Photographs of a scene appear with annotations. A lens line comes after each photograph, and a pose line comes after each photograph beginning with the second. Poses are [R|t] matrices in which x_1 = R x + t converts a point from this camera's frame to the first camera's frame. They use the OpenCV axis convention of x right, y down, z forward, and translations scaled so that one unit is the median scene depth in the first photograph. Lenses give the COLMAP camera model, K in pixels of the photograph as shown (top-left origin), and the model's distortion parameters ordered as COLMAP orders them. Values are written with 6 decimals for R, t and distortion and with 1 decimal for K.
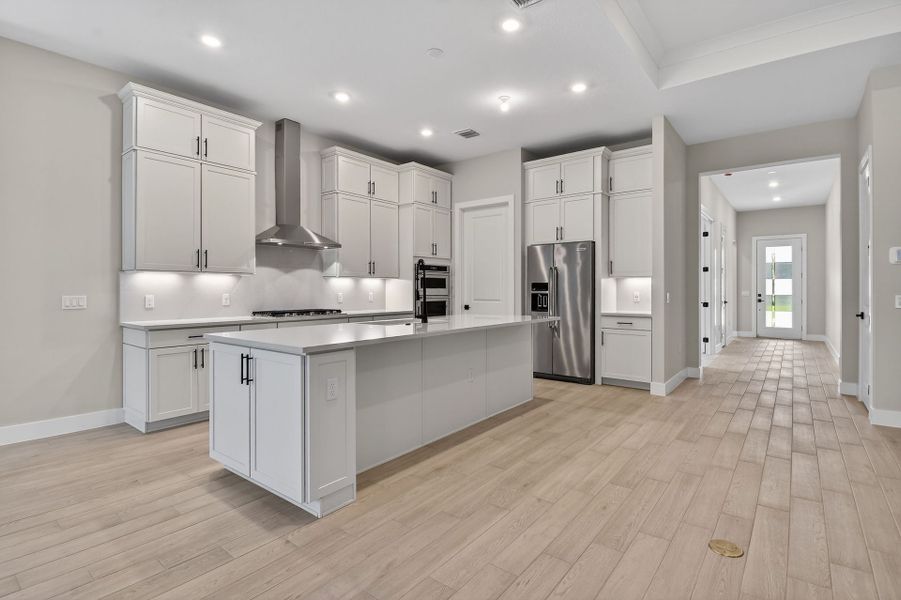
lens RADIAL K [[430.9, 0, 460.0], [0, 430.9, 292.2], [0, 0, 1]] dist [0.017553, -0.012630]
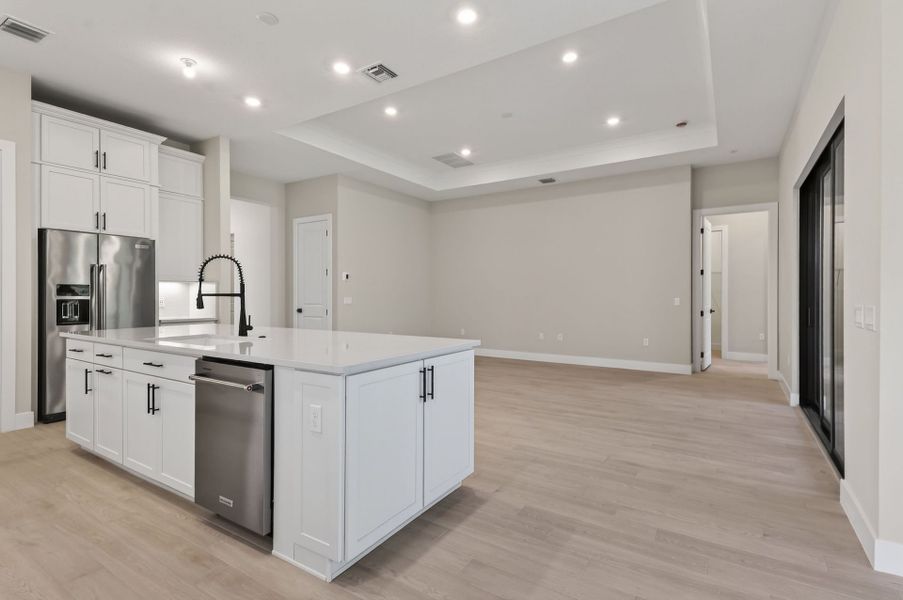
lens RADIAL K [[431.9, 0, 460.4], [0, 431.9, 293.0], [0, 0, 1]] dist [0.017553, -0.012630]
pose [[-0.107422, 0.005741, 0.994197, -0.731498], [0.005349, 0.999972, -0.005196, -0.001676], [-0.994199, 0.004759, -0.107450, 0.545236]]
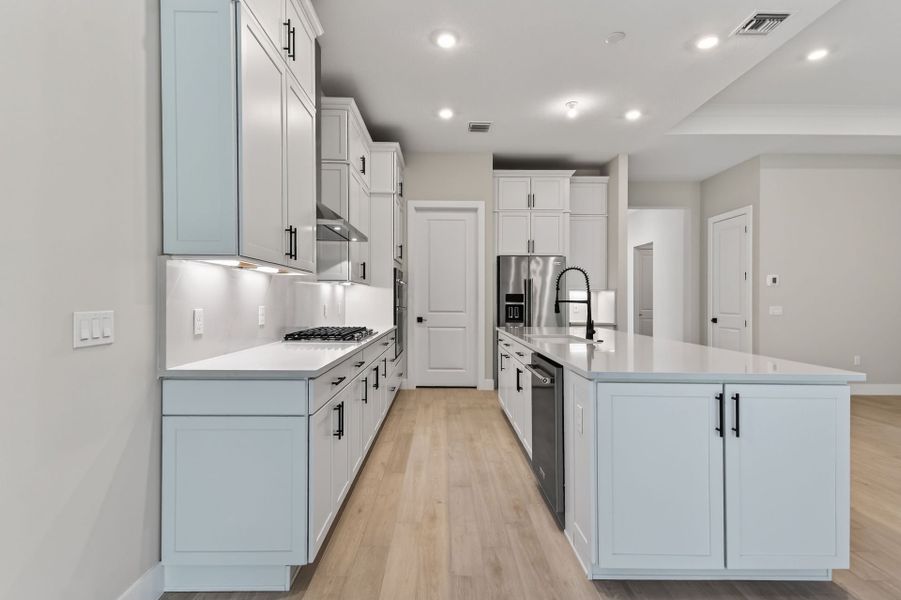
lens RADIAL K [[430.9, 0, 428.9], [0, 430.9, 300.9], [0, 0, 1]] dist [0.017553, -0.012630]
pose [[0.806406, 0.006386, 0.591328, -0.690599], [-0.004608, 0.999979, -0.004514, -0.001029], [-0.591345, 0.000916, 0.806418, 0.389651]]
